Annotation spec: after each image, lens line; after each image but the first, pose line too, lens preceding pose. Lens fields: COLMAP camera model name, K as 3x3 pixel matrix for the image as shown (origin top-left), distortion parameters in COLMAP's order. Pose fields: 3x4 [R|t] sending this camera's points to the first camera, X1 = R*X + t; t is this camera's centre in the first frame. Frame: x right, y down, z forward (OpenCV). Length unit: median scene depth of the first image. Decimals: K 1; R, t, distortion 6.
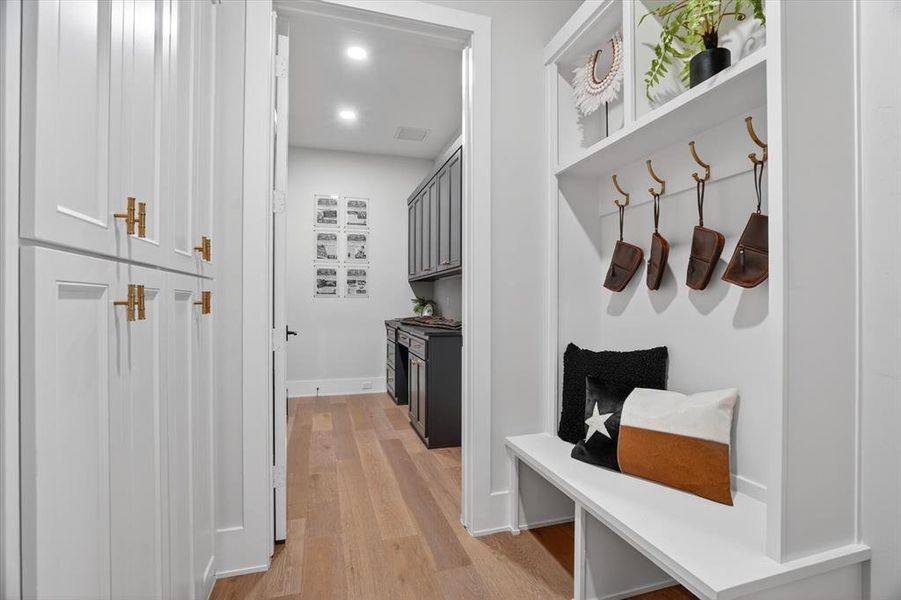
lens RADIAL K [[420.9, 0, 451.0], [0, 420.9, 301.2], [0, 0, 1]] dist [-0.045112, 0.012280]
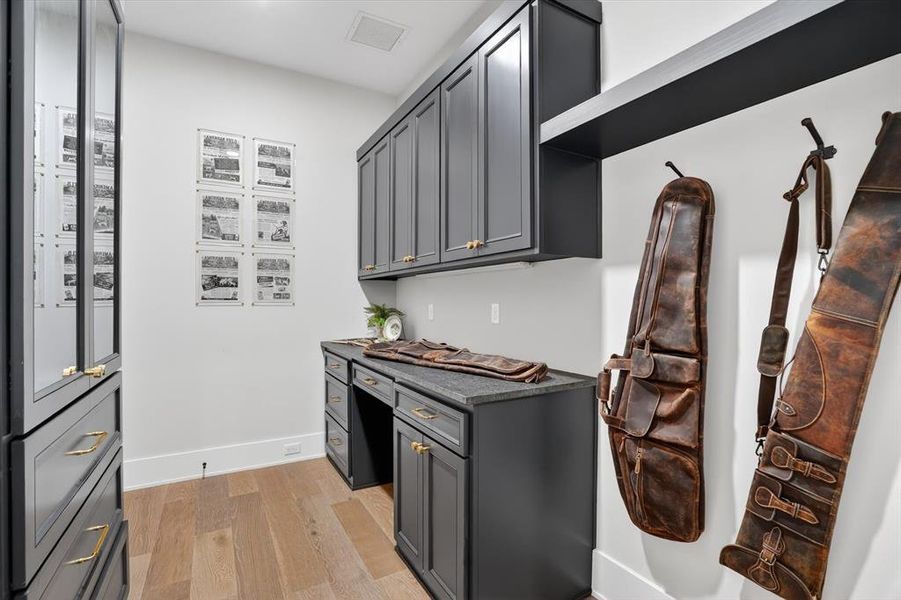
lens RADIAL K [[420.9, 0, 451.1], [0, 420.9, 301.2], [0, 0, 1]] dist [-0.045112, 0.012280]
pose [[0.975624, -0.001504, 0.219445, -0.109188], [0.001201, 0.999998, 0.001512, -0.016226], [-0.219447, -0.001211, 0.975624, 0.362663]]
